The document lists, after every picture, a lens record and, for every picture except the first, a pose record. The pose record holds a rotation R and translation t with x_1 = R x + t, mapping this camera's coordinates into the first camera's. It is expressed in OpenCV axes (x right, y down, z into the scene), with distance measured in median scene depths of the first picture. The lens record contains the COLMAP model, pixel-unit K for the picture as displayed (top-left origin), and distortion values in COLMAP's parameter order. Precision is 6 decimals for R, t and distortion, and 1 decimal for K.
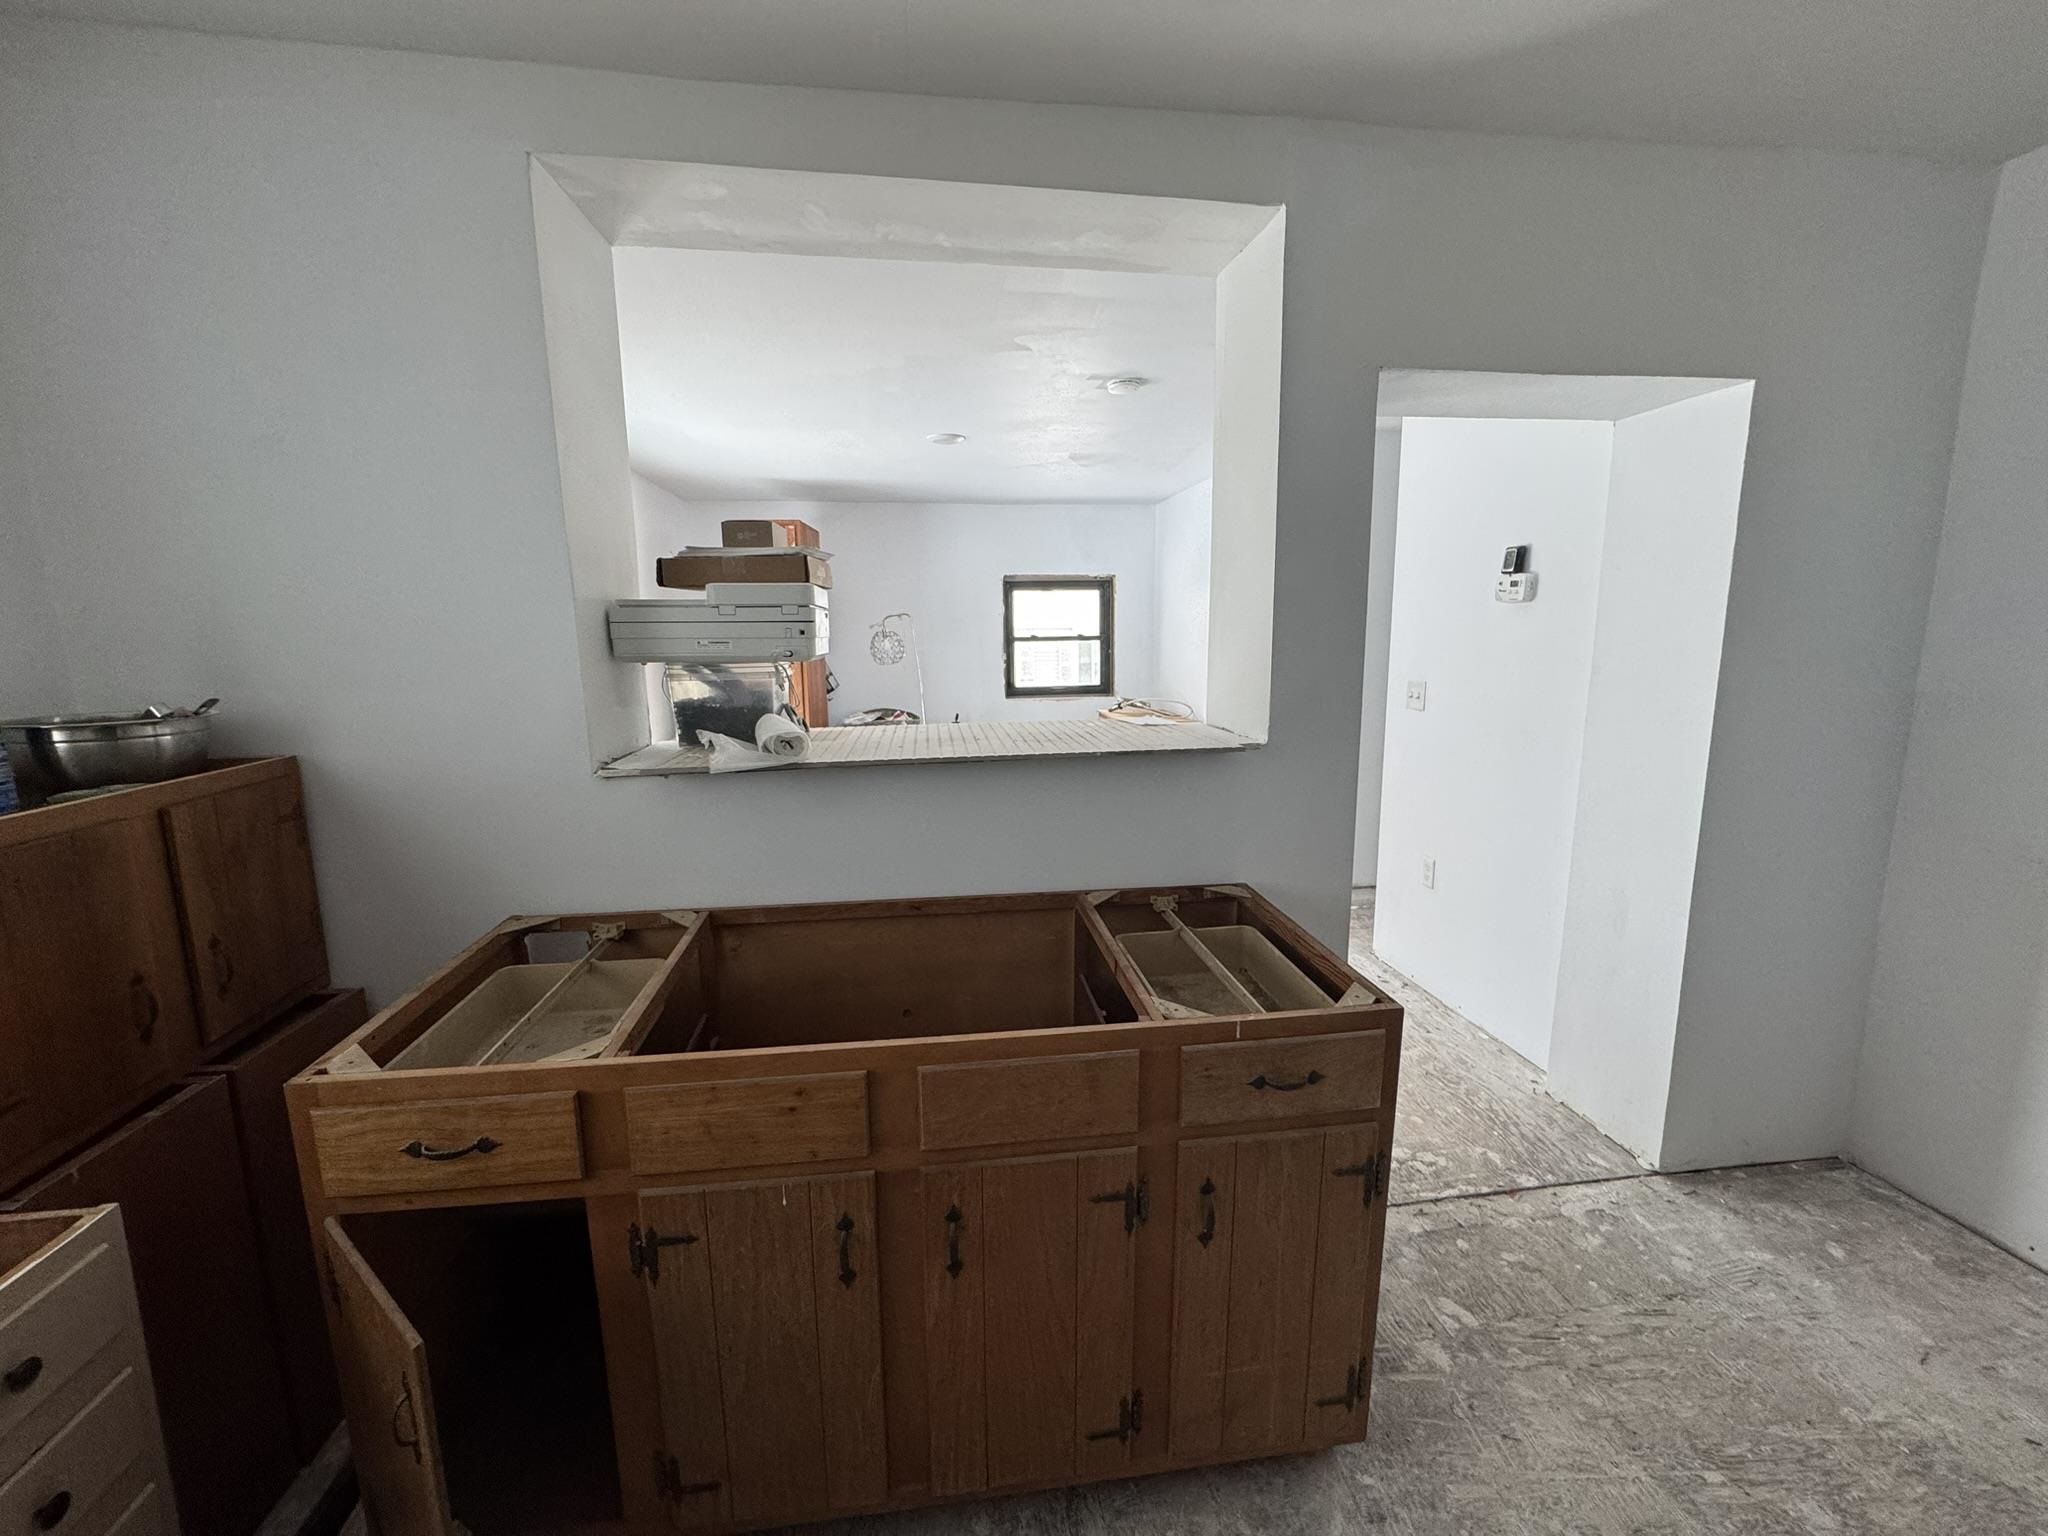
lens RADIAL K [[811.4, 0, 1030.6], [0, 811.4, 764.1], [0, 0, 1]] dist [-0.002736, 0.000039]
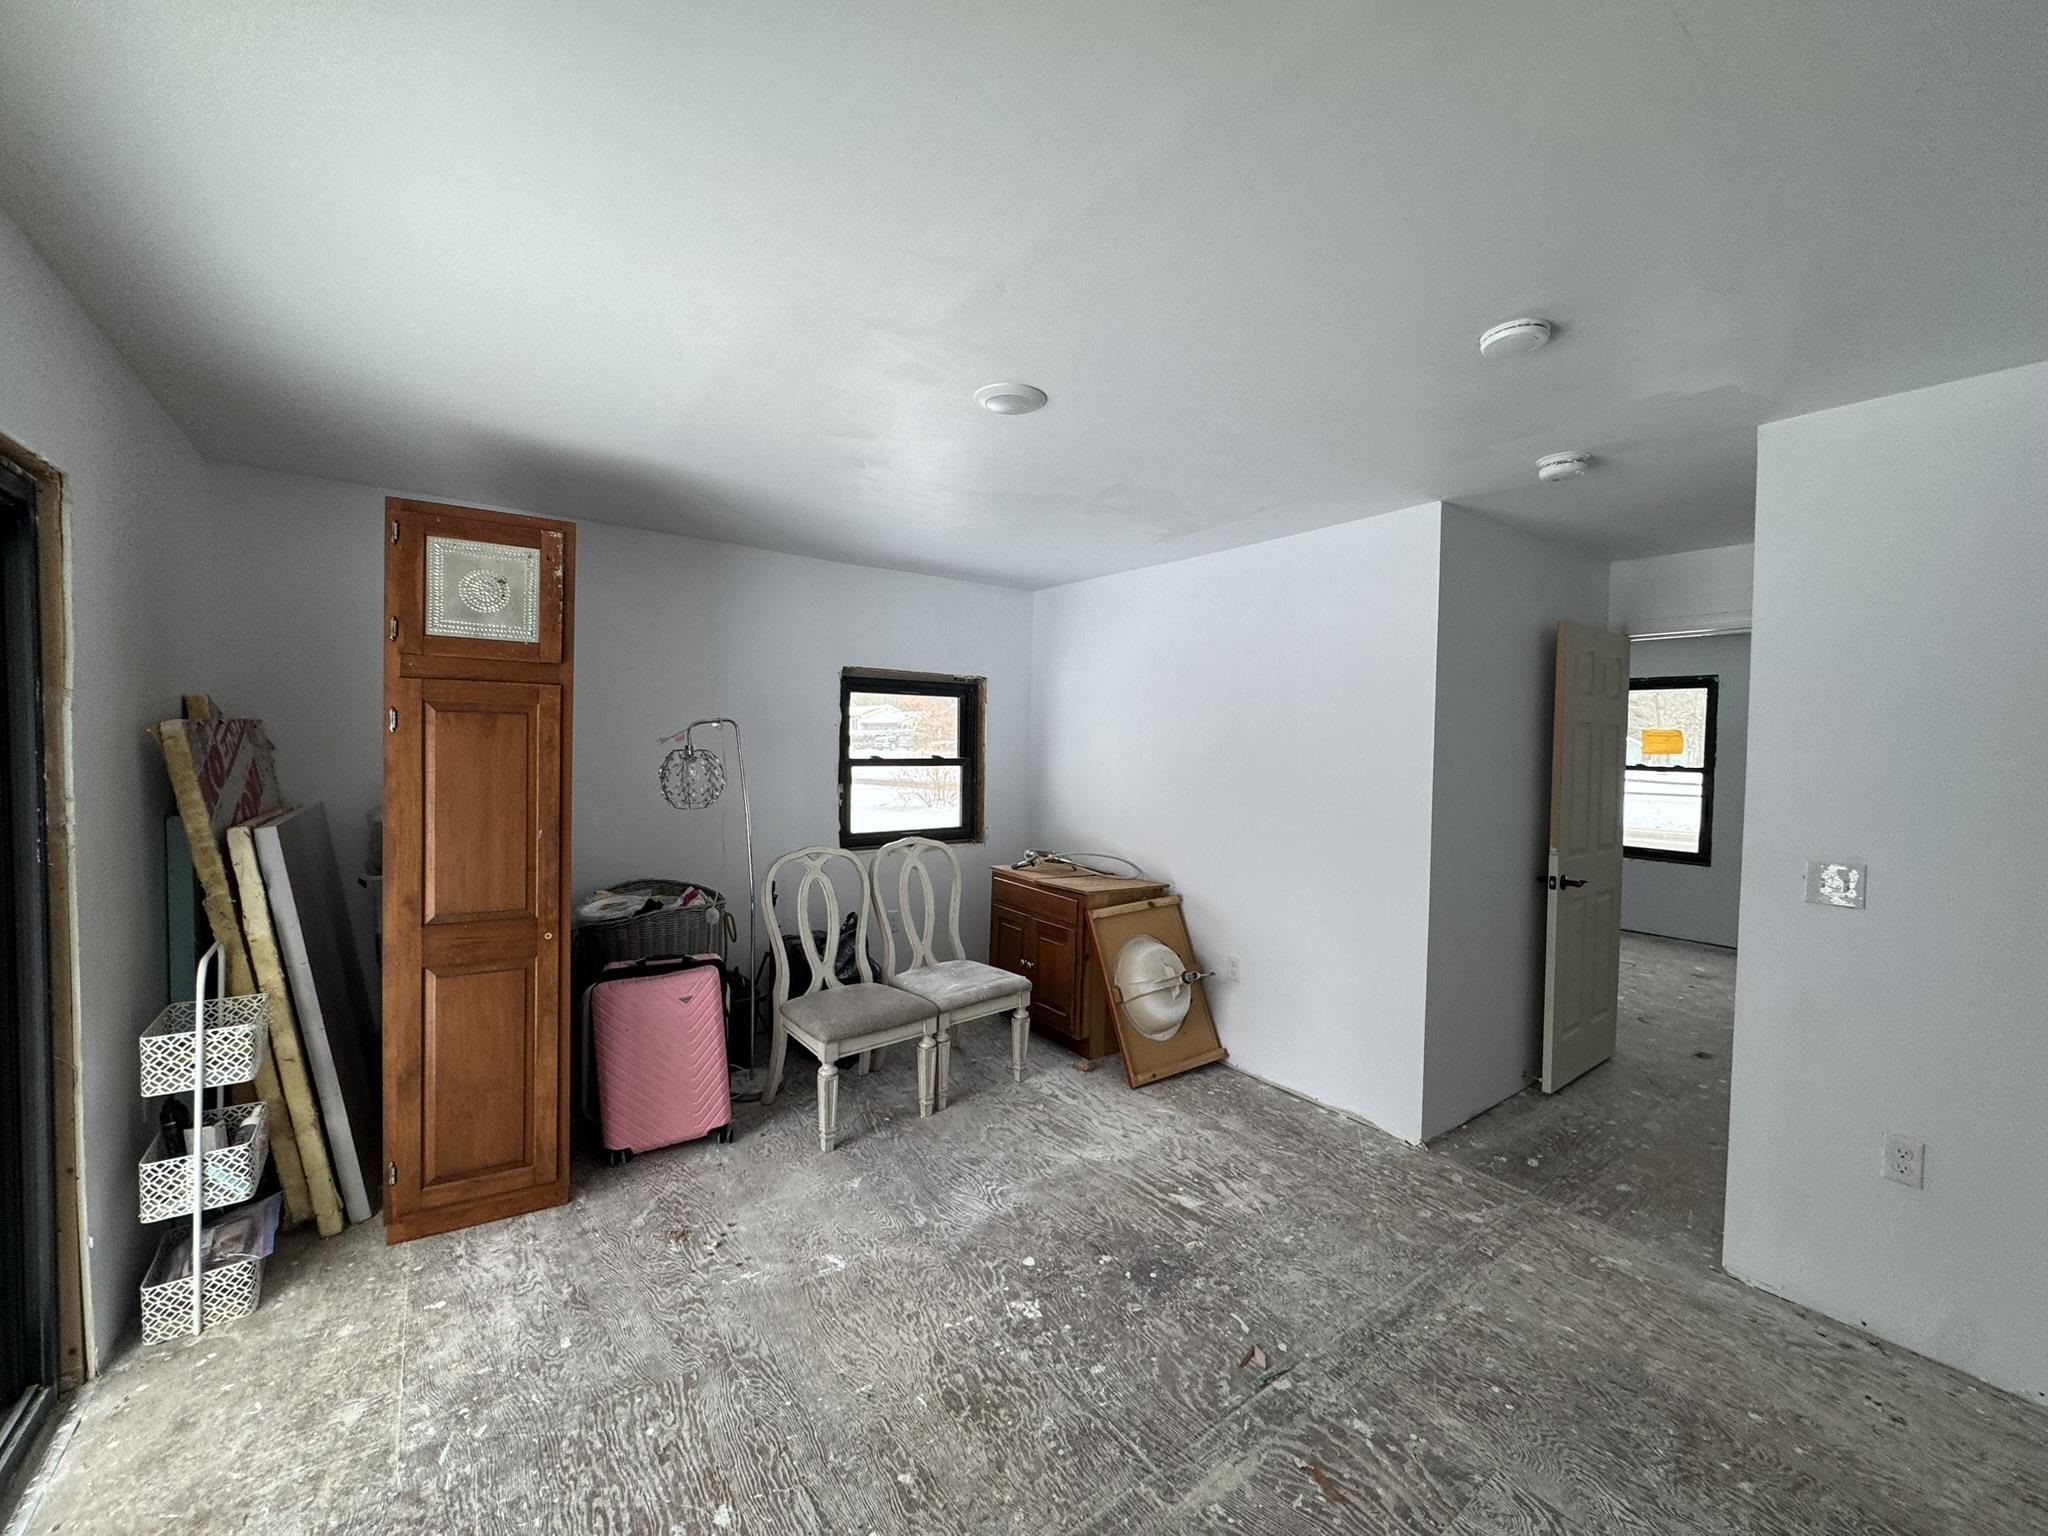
lens RADIAL K [[811.4, 0, 1018.5], [0, 811.4, 765.5], [0, 0, 1]] dist [-0.002736, 0.000039]
pose [[0.881478, 0.014605, 0.472000, -0.215211], [0.046920, 0.991867, -0.118316, -0.066599], [-0.469889, 0.126439, 0.873623, 0.357352]]
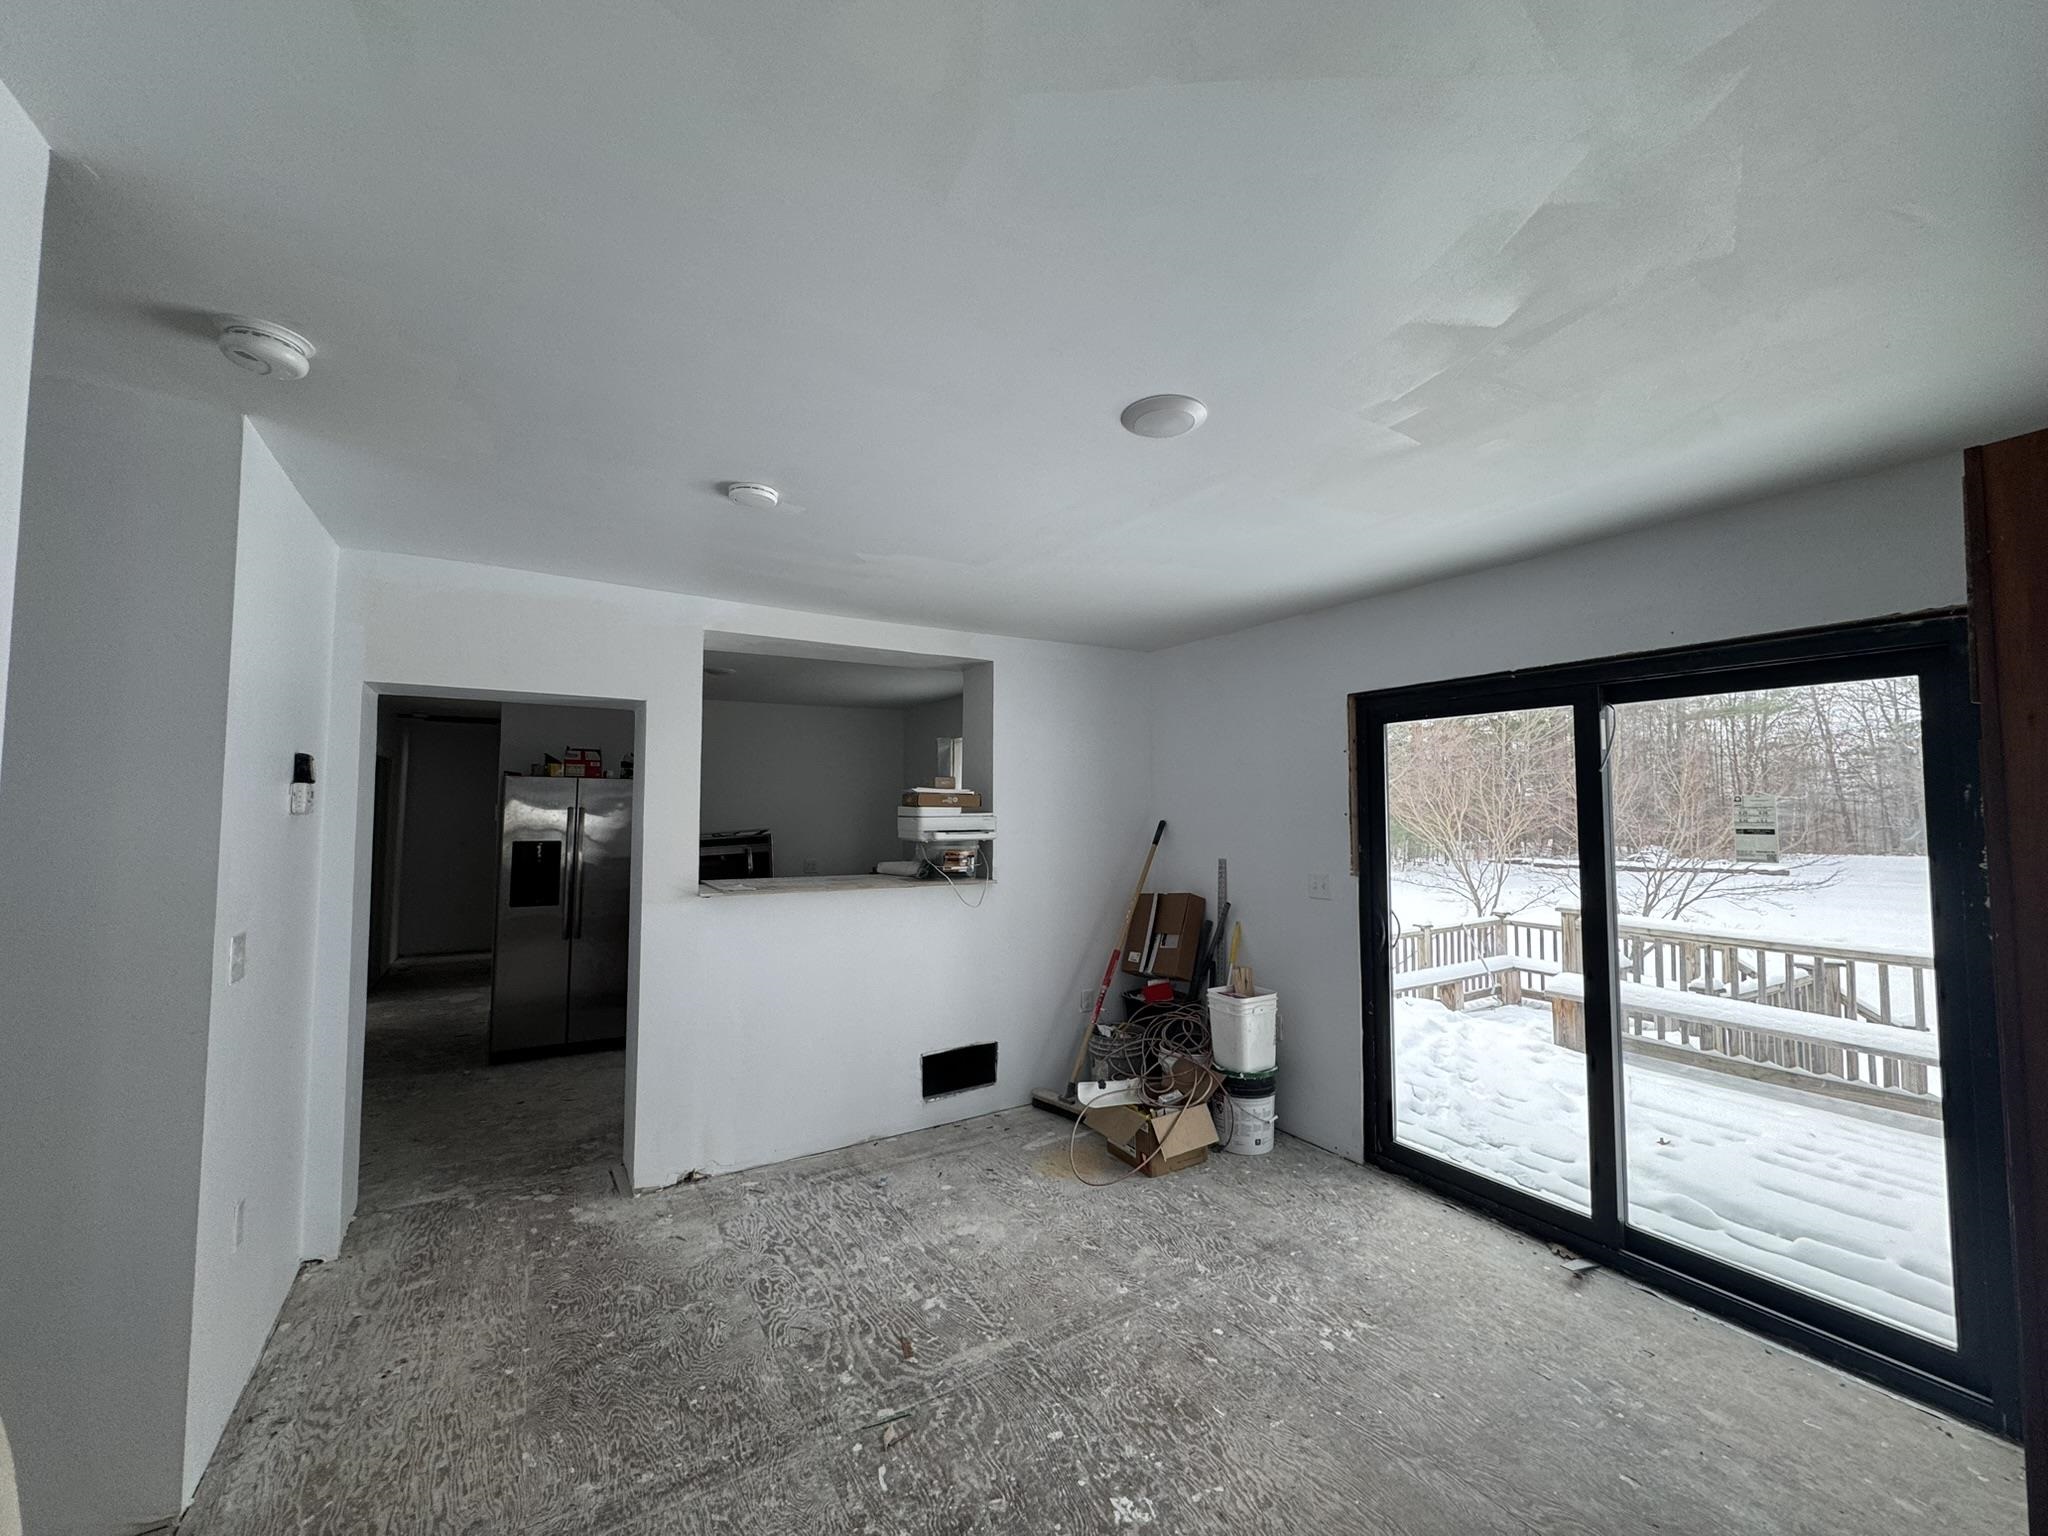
lens RADIAL K [[811.4, 0, 1022.1], [0, 811.4, 765.4], [0, 0, 1]] dist [-0.002736, 0.000039]
pose [[-0.916624, -0.011689, -0.399580, 0.090236], [-0.055210, 0.993695, 0.097581, -0.158078], [0.395920, 0.111506, -0.911490, 0.875893]]
